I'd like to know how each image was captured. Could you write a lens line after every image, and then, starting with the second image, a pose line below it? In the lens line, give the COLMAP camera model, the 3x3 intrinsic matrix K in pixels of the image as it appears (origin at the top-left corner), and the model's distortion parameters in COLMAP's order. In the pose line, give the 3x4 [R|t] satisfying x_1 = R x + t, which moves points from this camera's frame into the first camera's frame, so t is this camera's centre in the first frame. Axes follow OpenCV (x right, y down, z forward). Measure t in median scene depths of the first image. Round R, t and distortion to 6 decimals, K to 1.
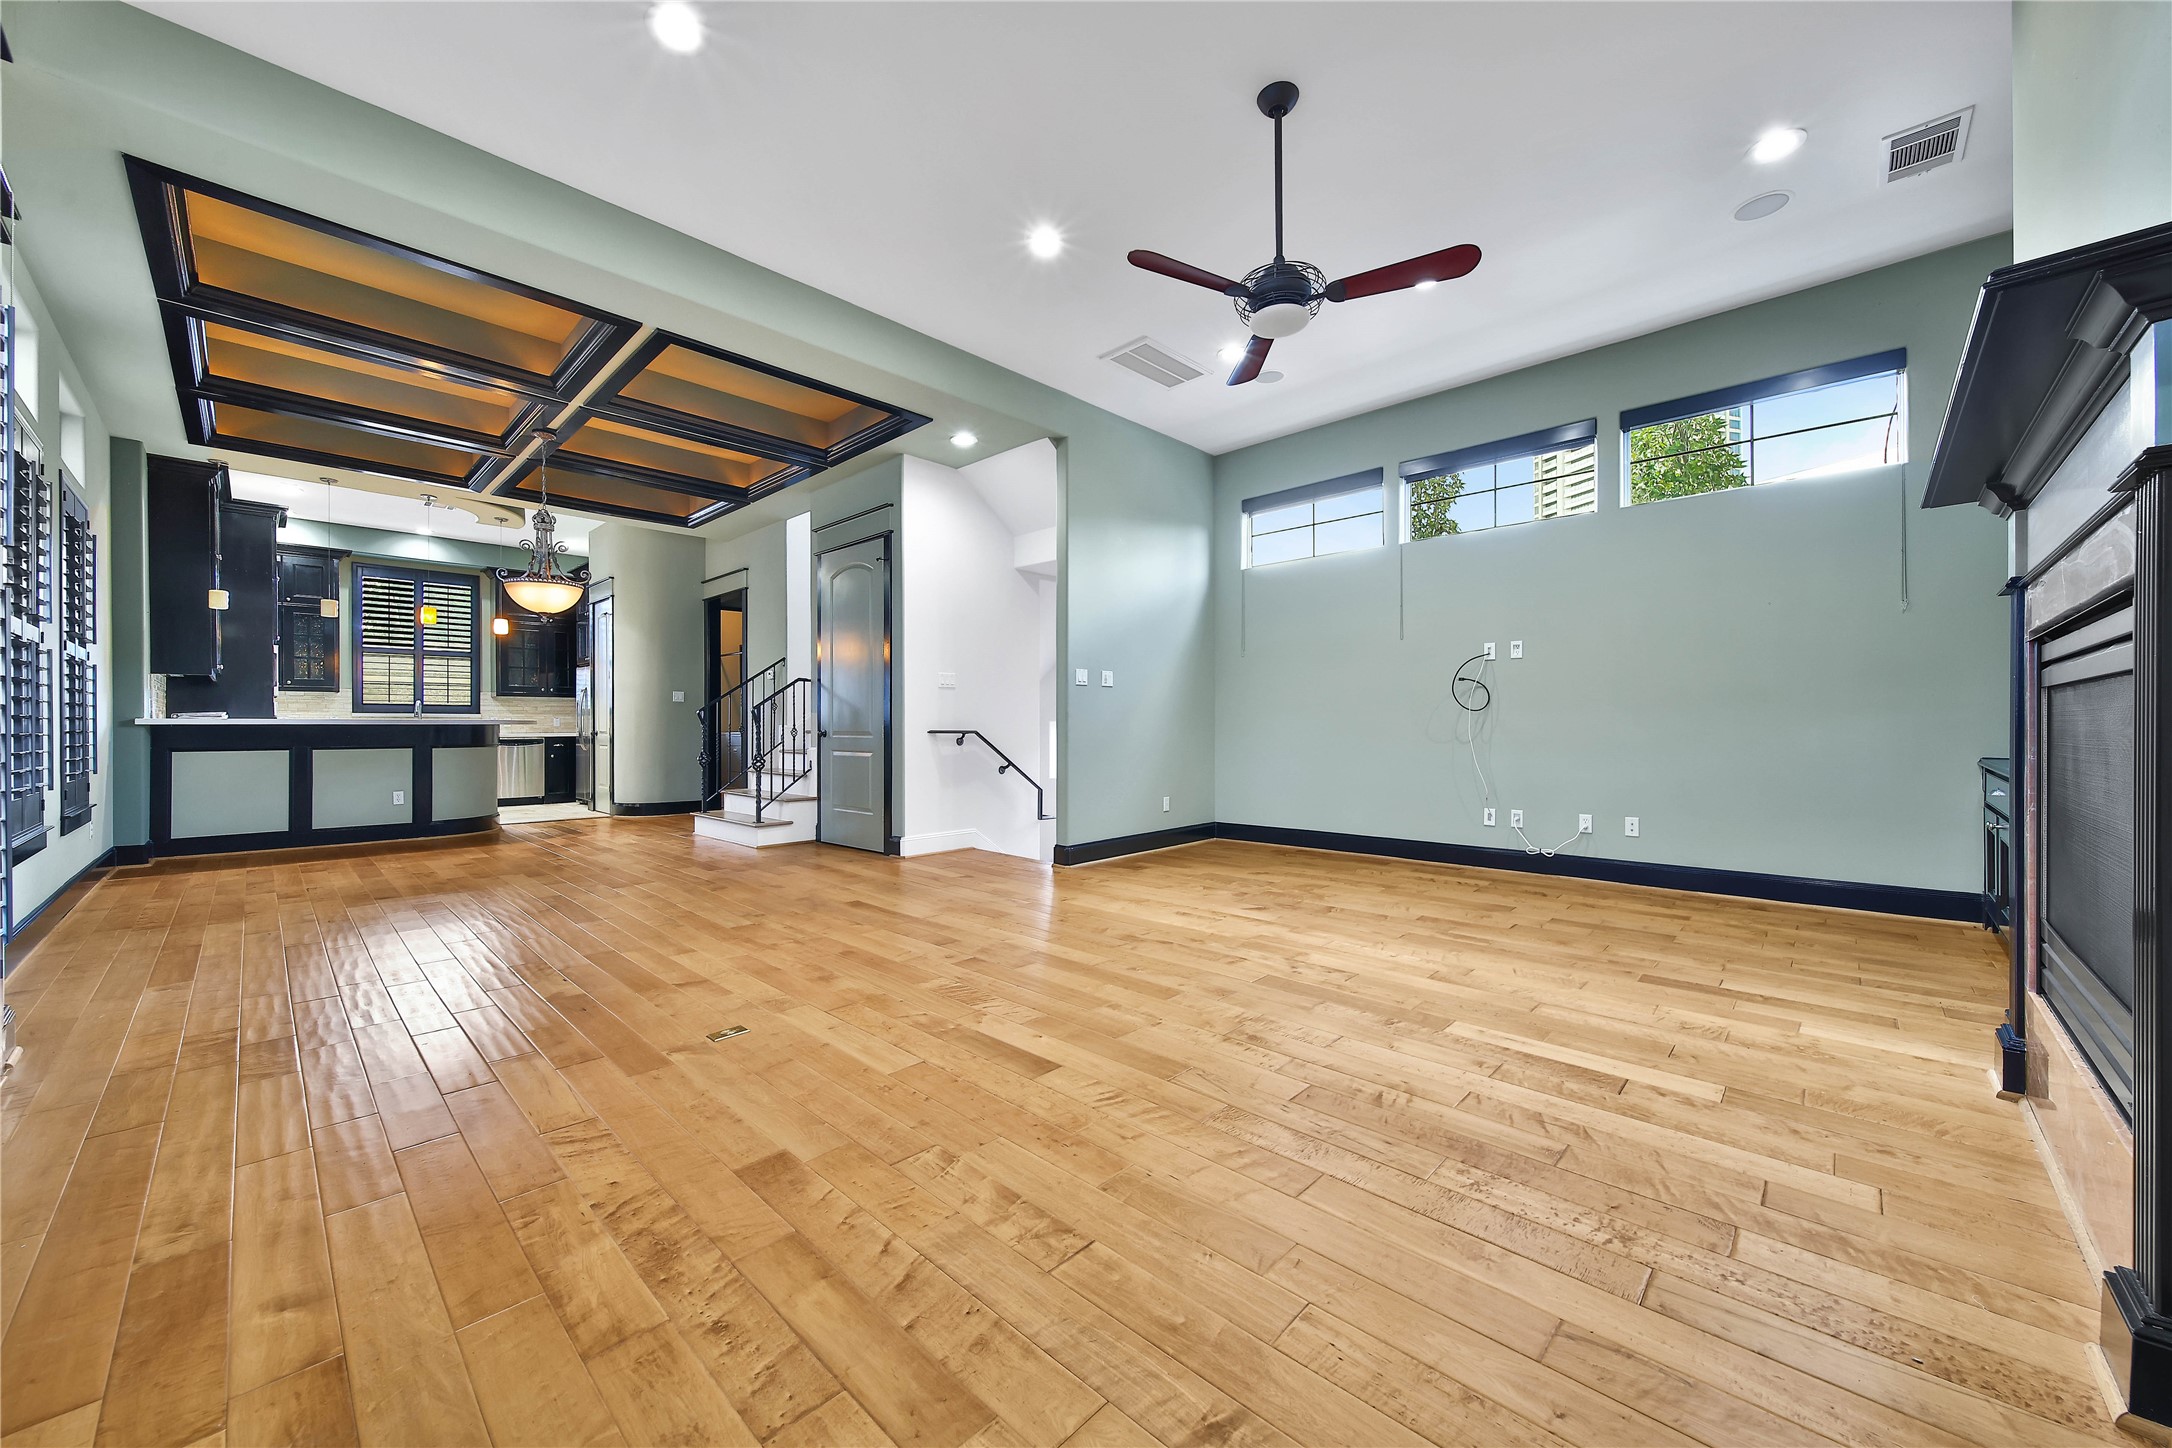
lens RADIAL K [[780.6, 0, 1101.9], [0, 780.6, 729.2], [0, 0, 1]] dist [-0.000528, -0.000203]
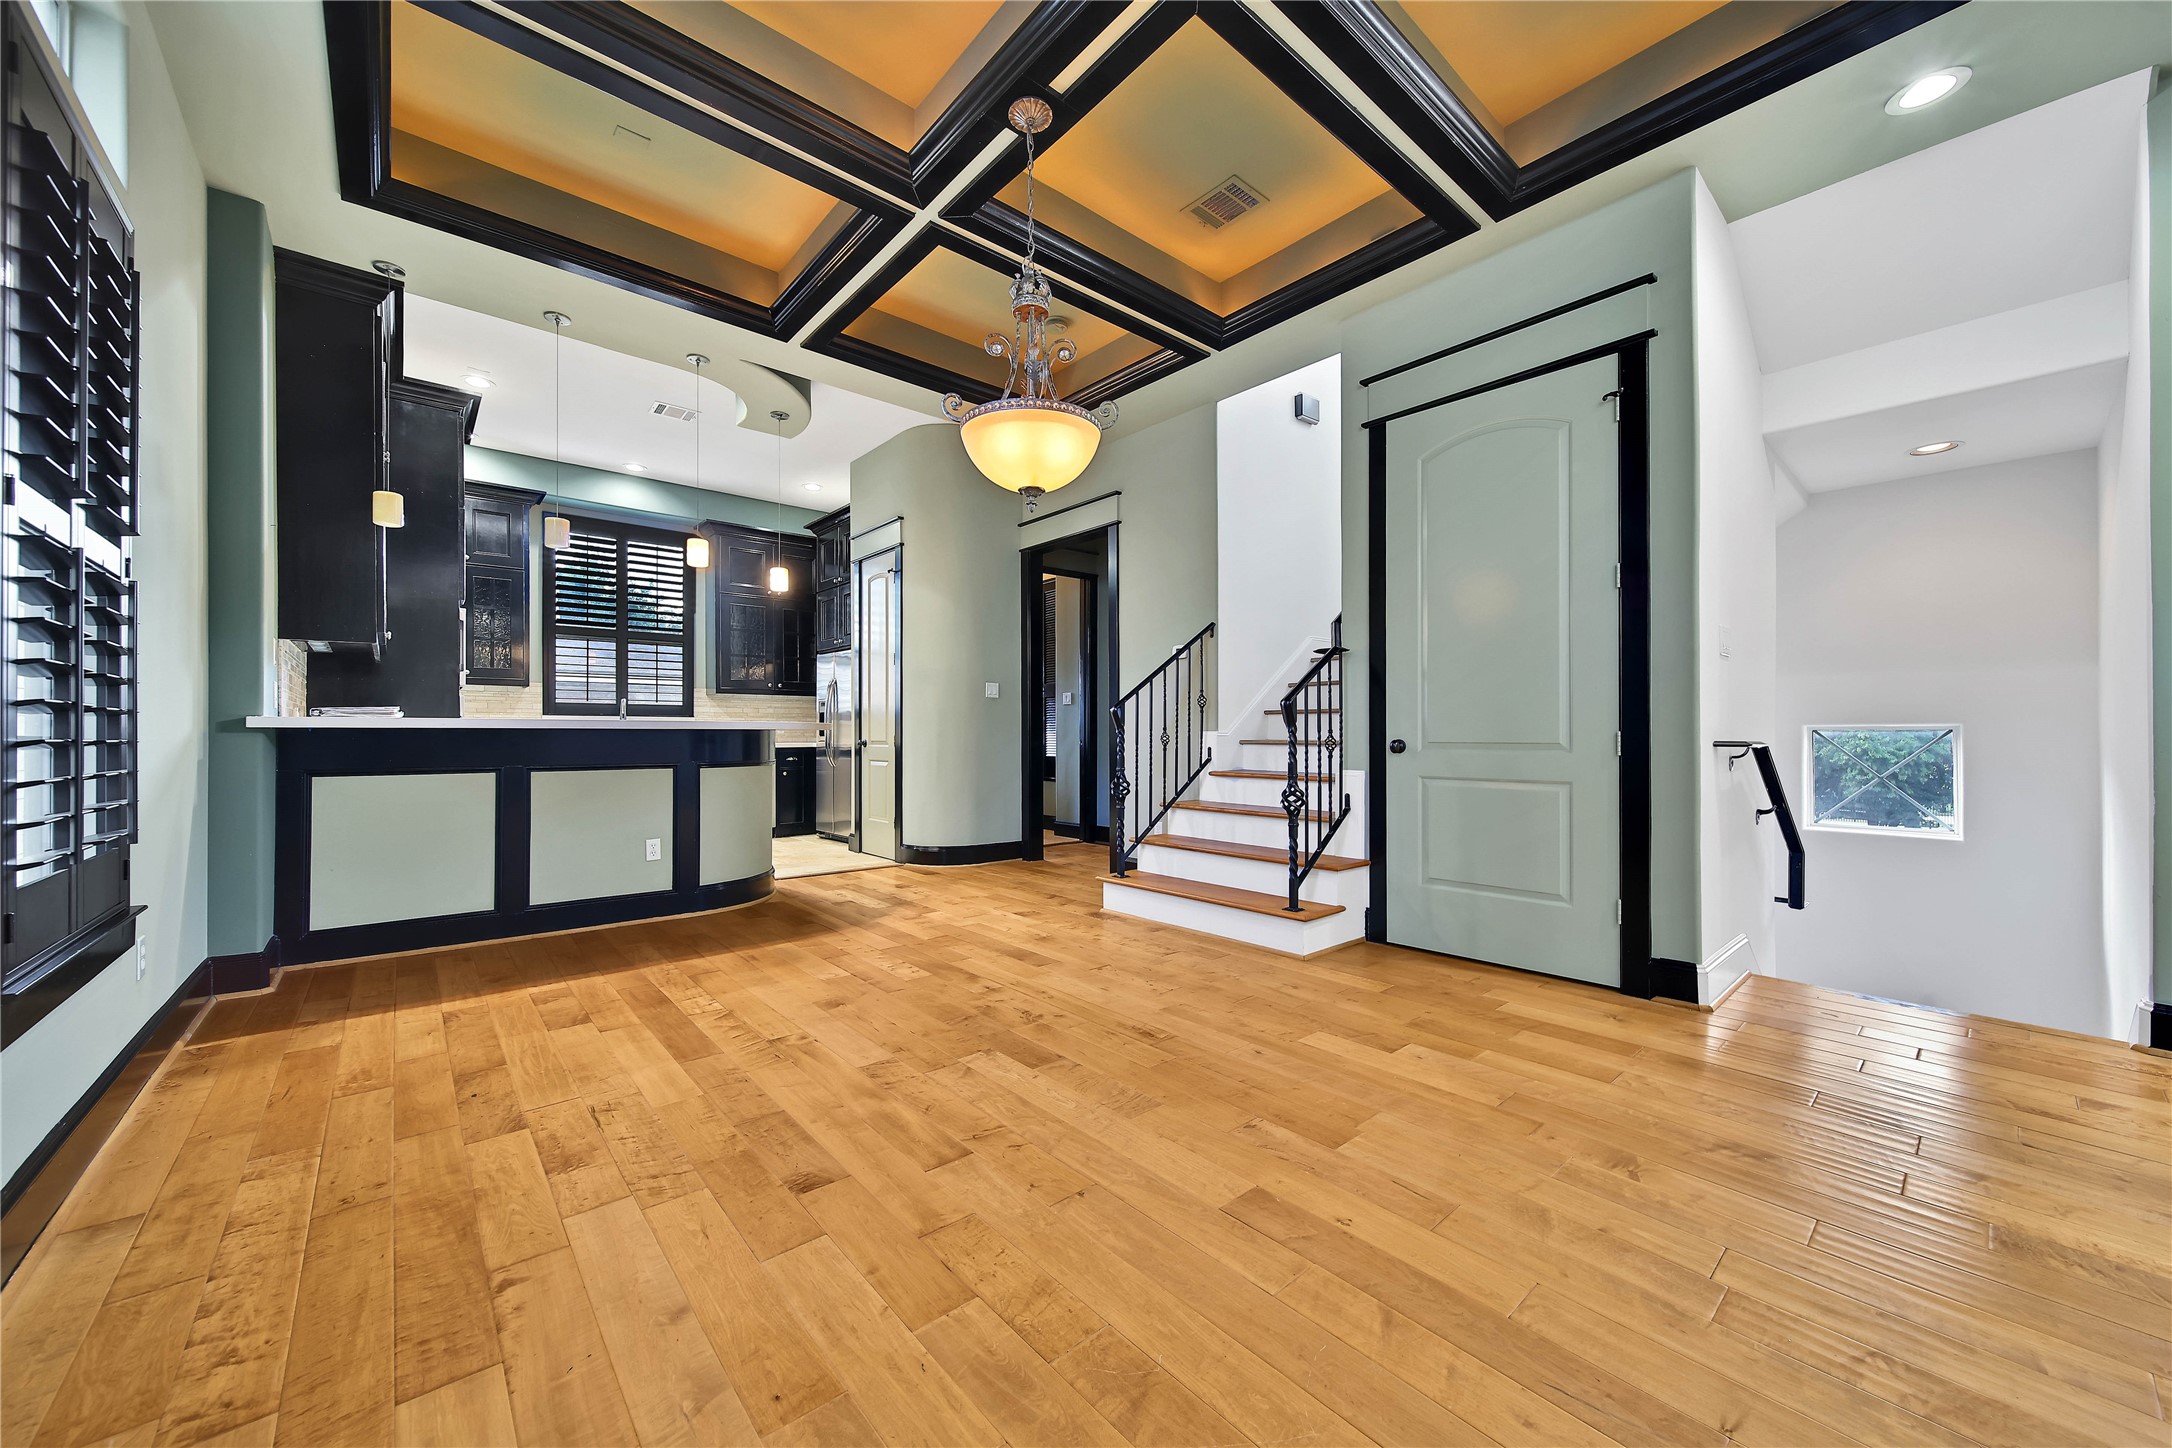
lens RADIAL K [[780.6, 0, 1110.5], [0, 780.6, 734.6], [0, 0, 1]] dist [-0.000528, -0.000203]
pose [[0.996491, -0.000355, -0.083704, -0.503875], [-0.000203, 0.999978, -0.006655, 0.002177], [0.083705, 0.006648, 0.996468, 0.429866]]
